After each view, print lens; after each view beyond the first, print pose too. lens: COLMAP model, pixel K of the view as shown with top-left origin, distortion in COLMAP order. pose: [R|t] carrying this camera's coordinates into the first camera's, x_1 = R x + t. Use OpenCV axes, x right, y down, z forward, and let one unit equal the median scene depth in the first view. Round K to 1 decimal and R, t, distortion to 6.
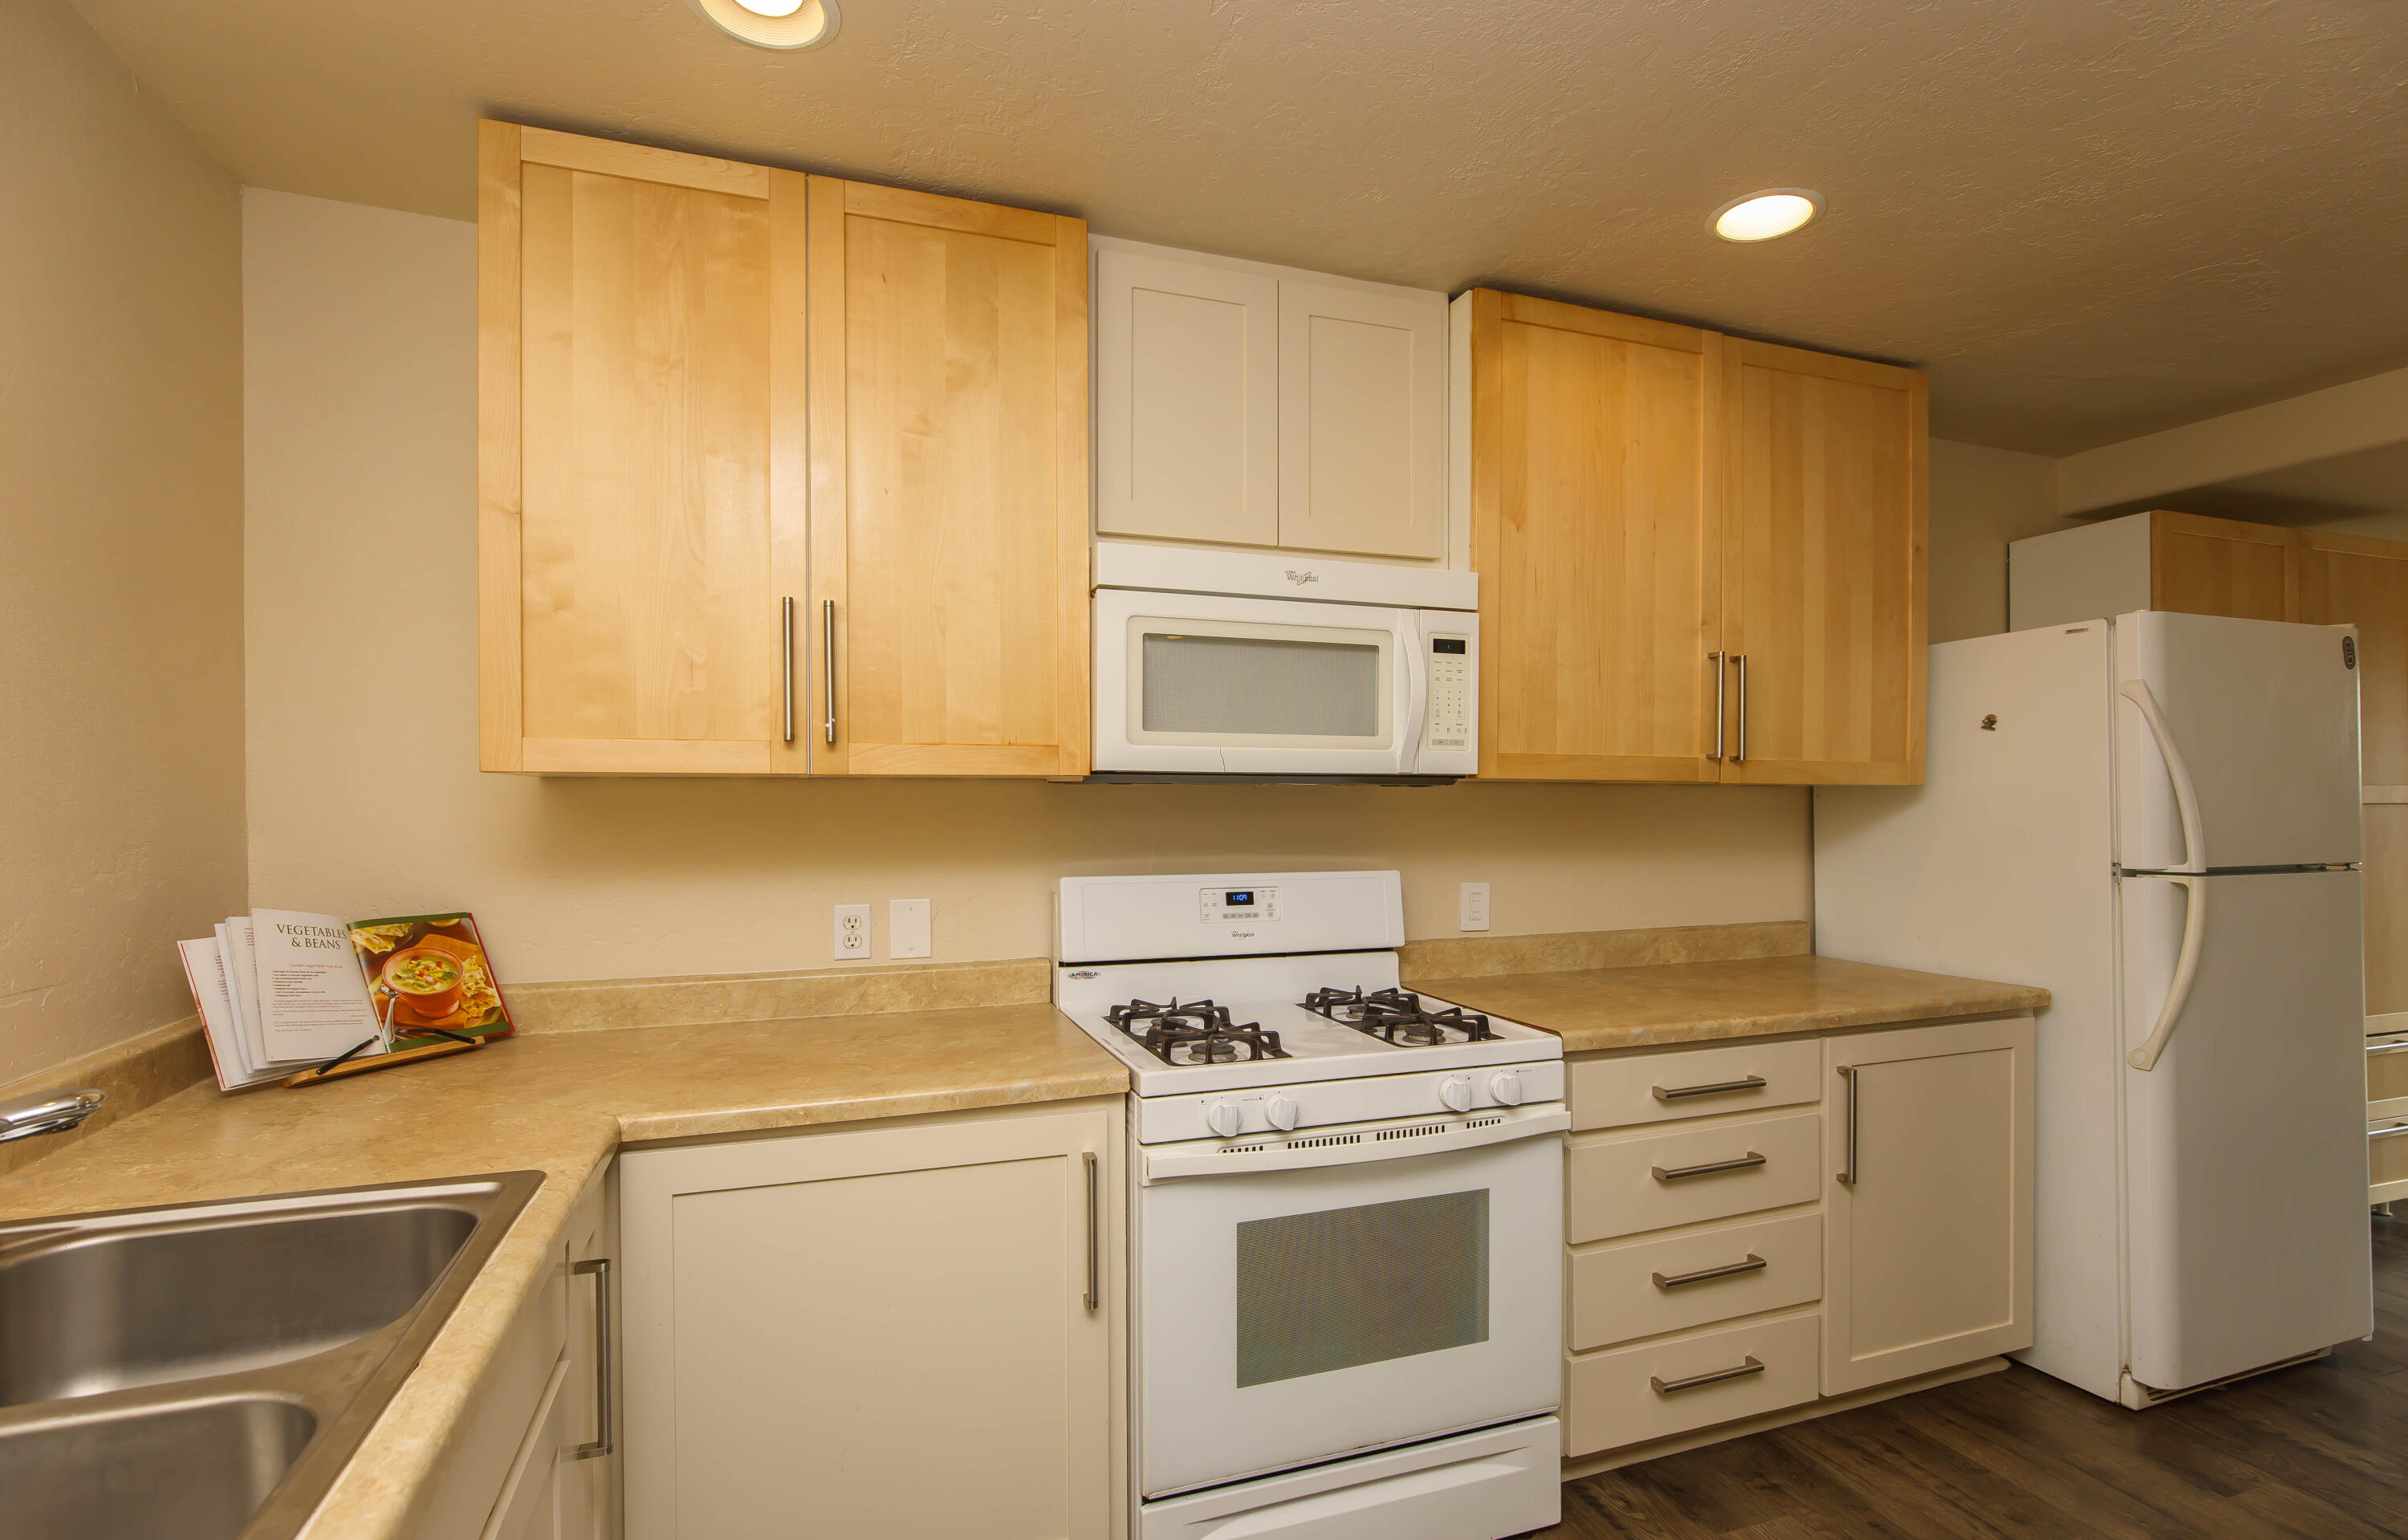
lens RADIAL K [[1183.4, 0, 1299.4], [0, 1183.4, 806.9], [0, 0, 1]] dist [0.000375, -0.000267]
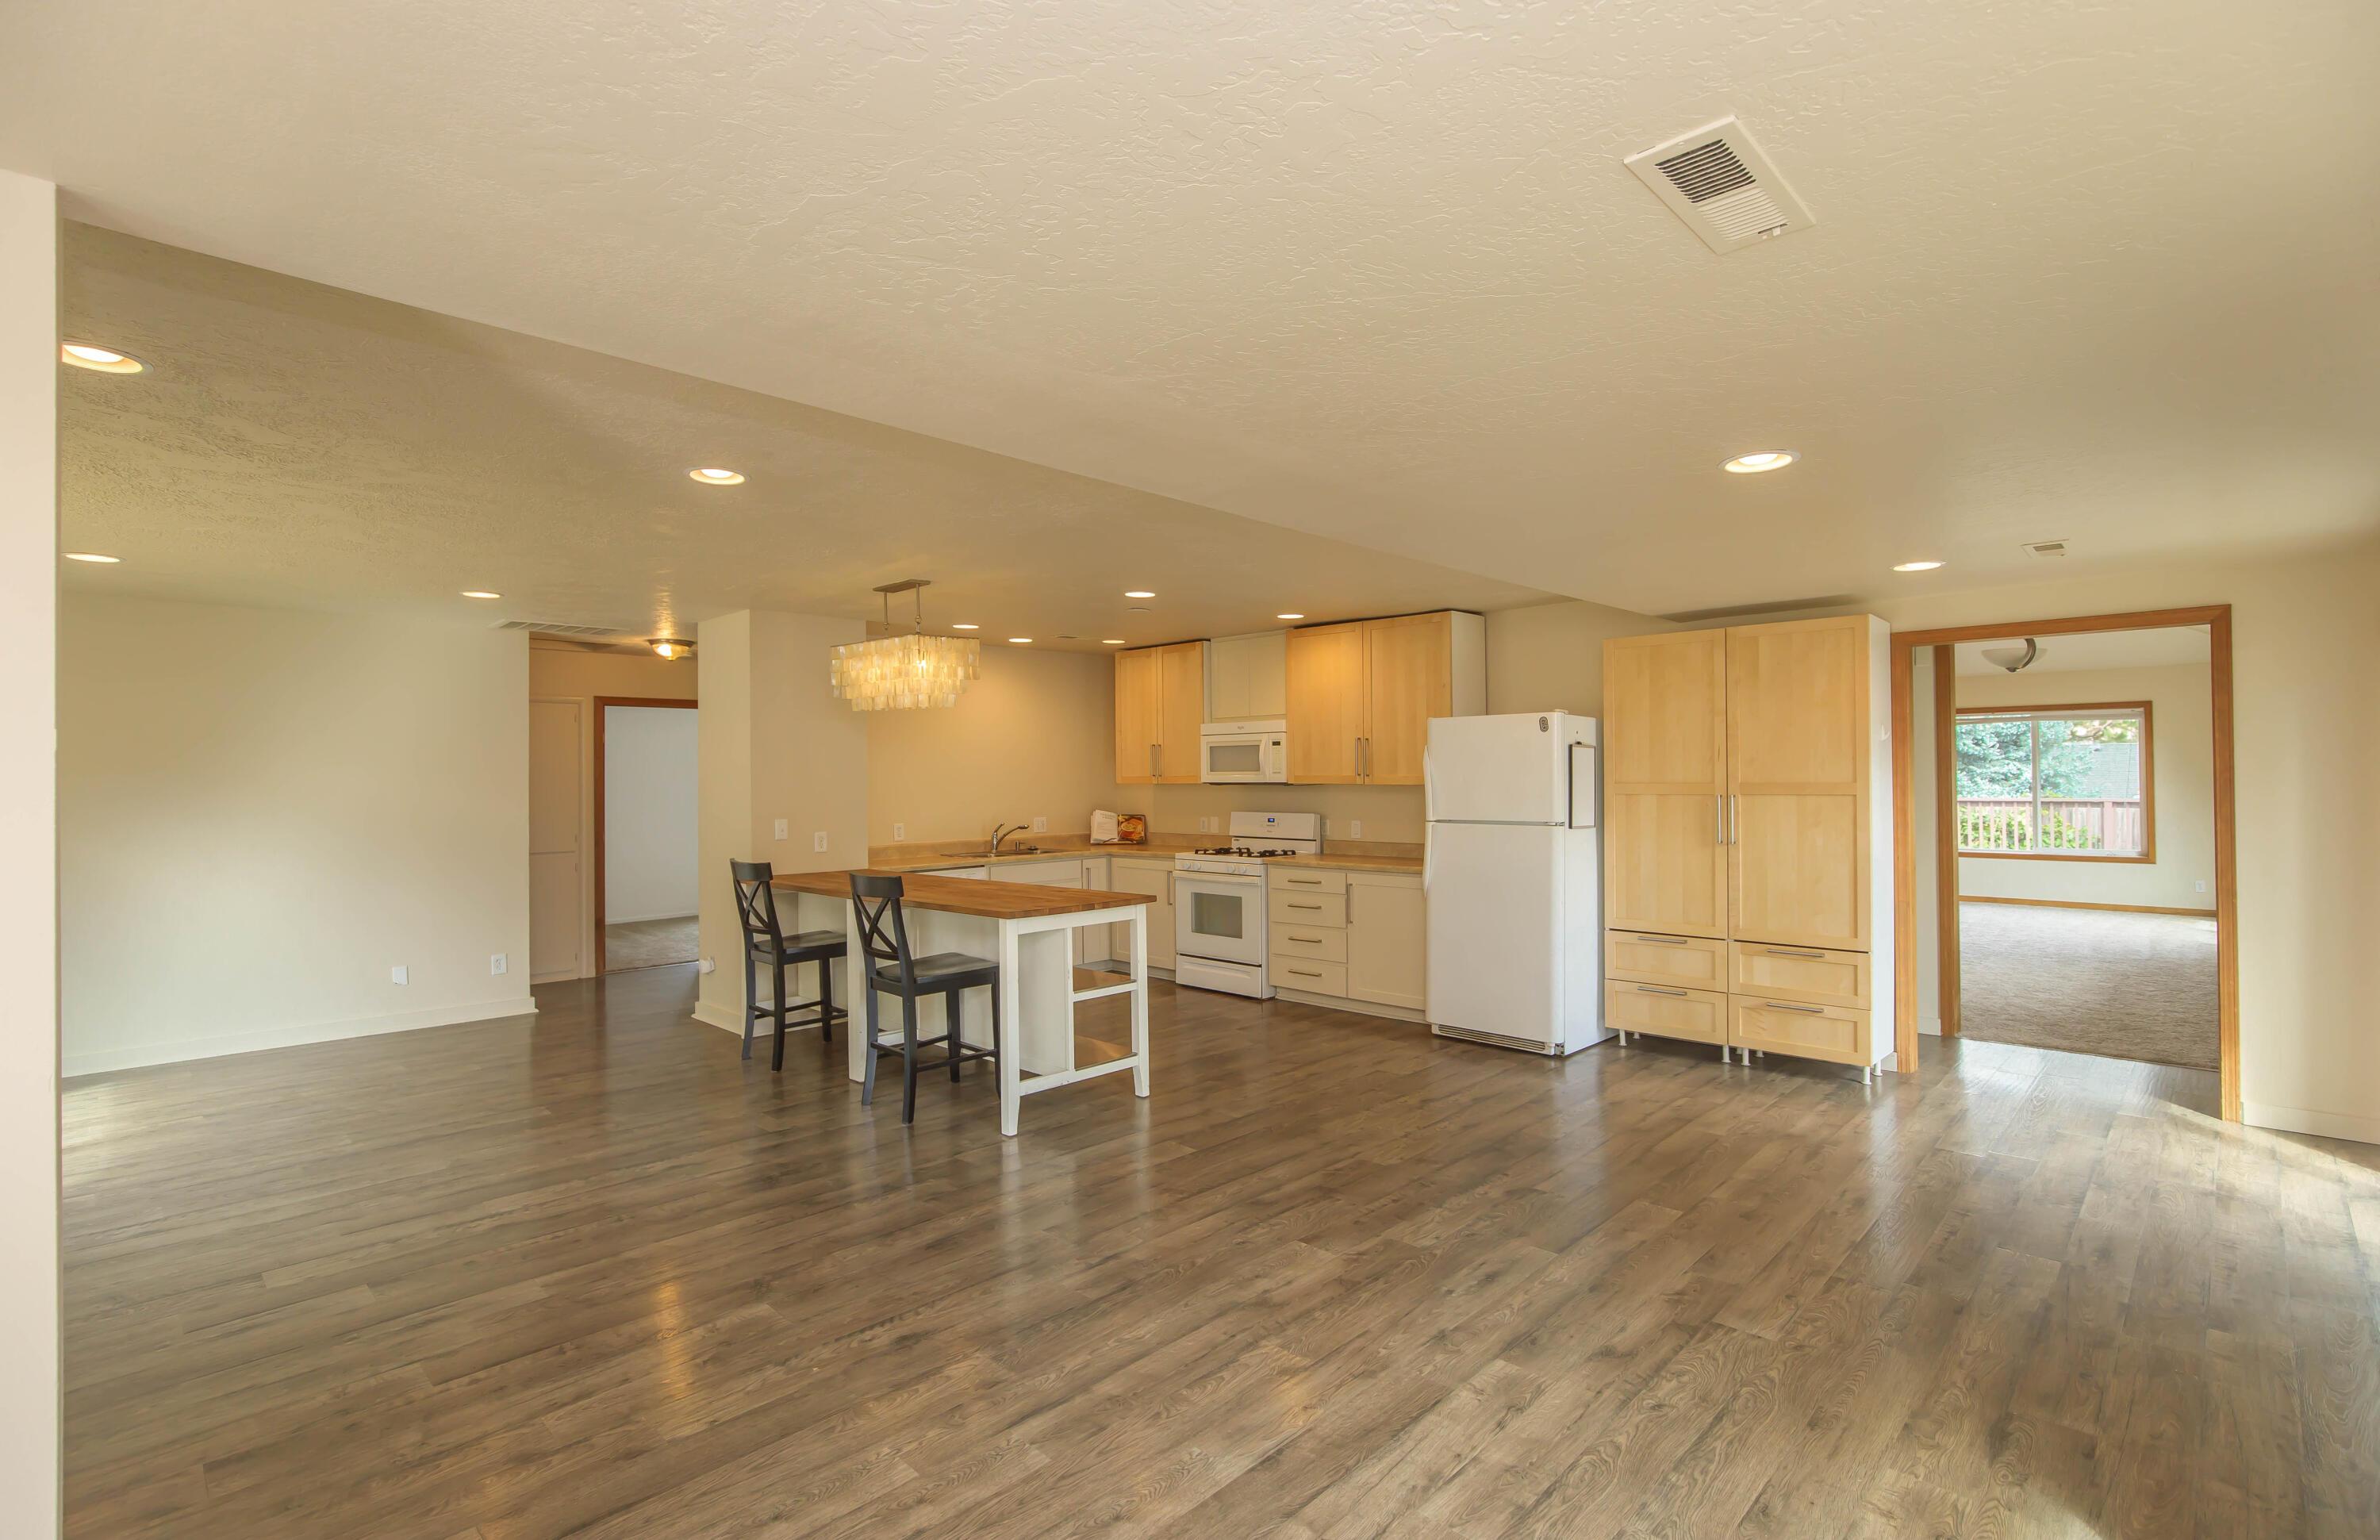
lens RADIAL K [[1095.9, 0, 1158.8], [0, 1095.9, 778.3], [0, 0, 1]] dist [-0.000682, -0.000024]
pose [[0.389628, -0.005493, -0.920956, 2.986116], [-0.005000, 0.999955, -0.008080, -0.013294], [0.920959, 0.007753, 0.389583, -0.521800]]
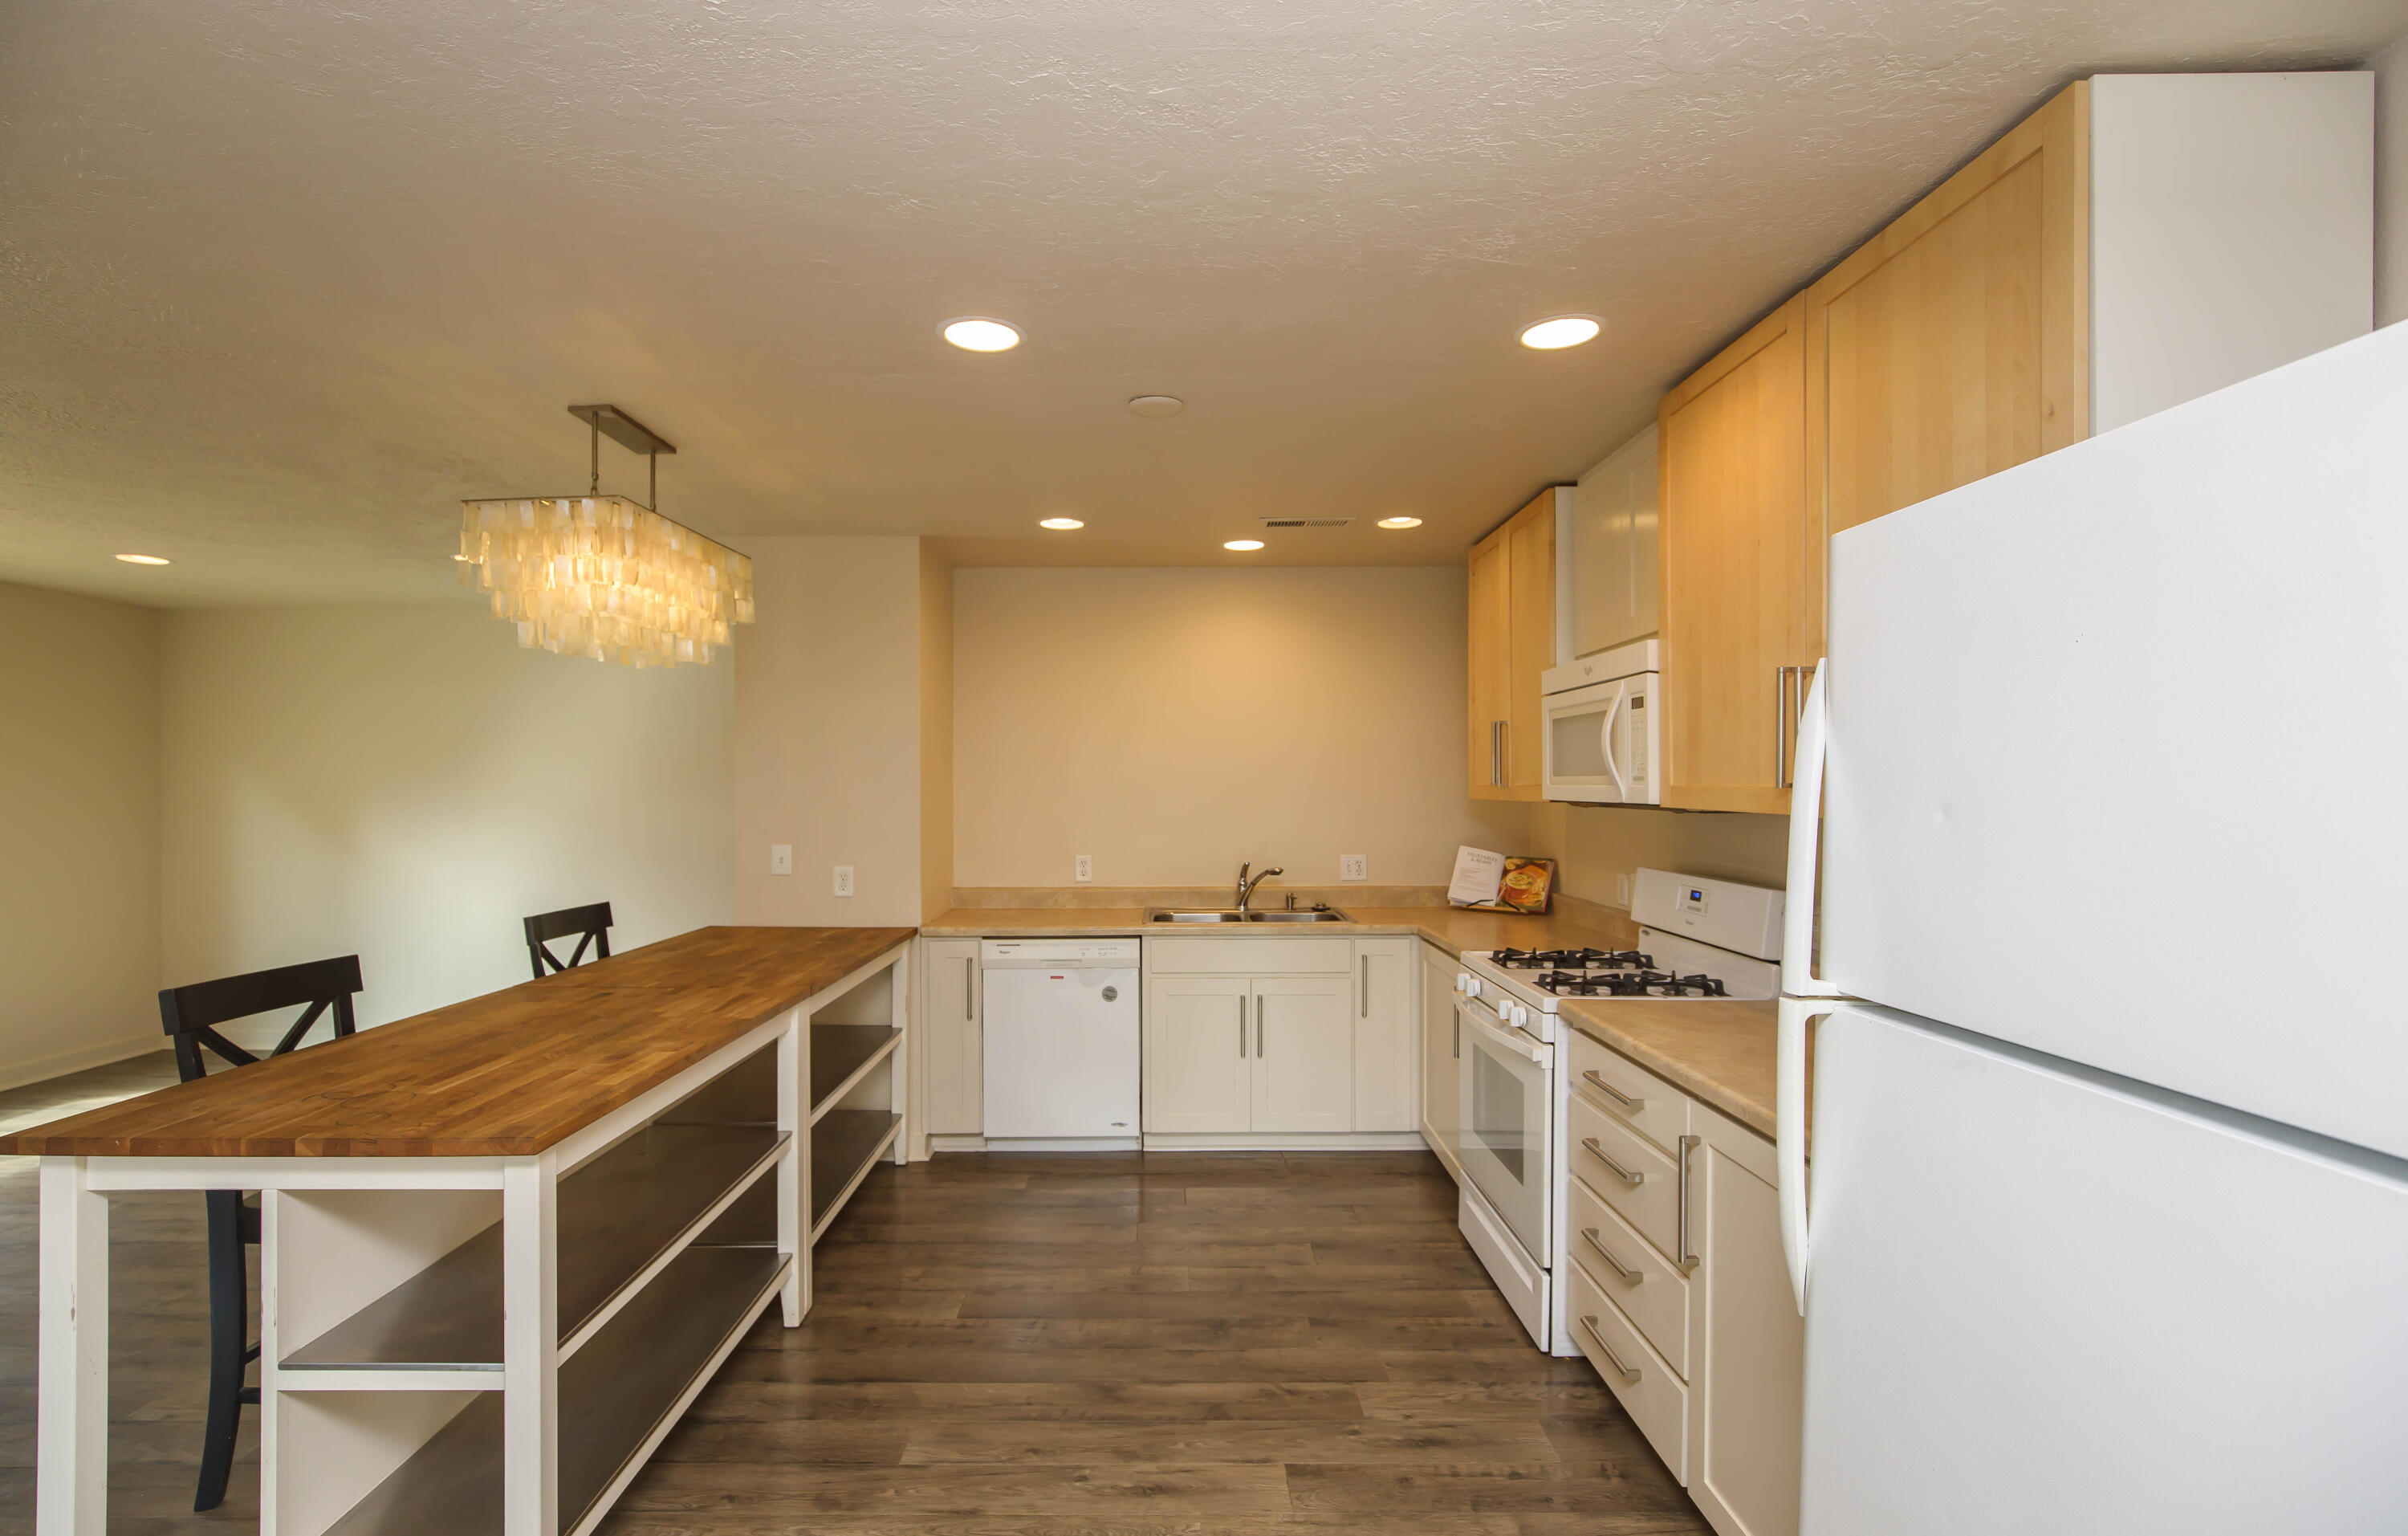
lens RADIAL K [[1074.6, 0, 1141.0], [0, 1074.6, 791.4], [0, 0, 1]] dist [-0.000044, -0.000066]
pose [[-0.366816, 0.000390, -0.930293, 1.488845], [-0.017968, 0.999810, 0.007504, -0.042639], [0.930120, 0.019468, -0.366740, 0.984576]]
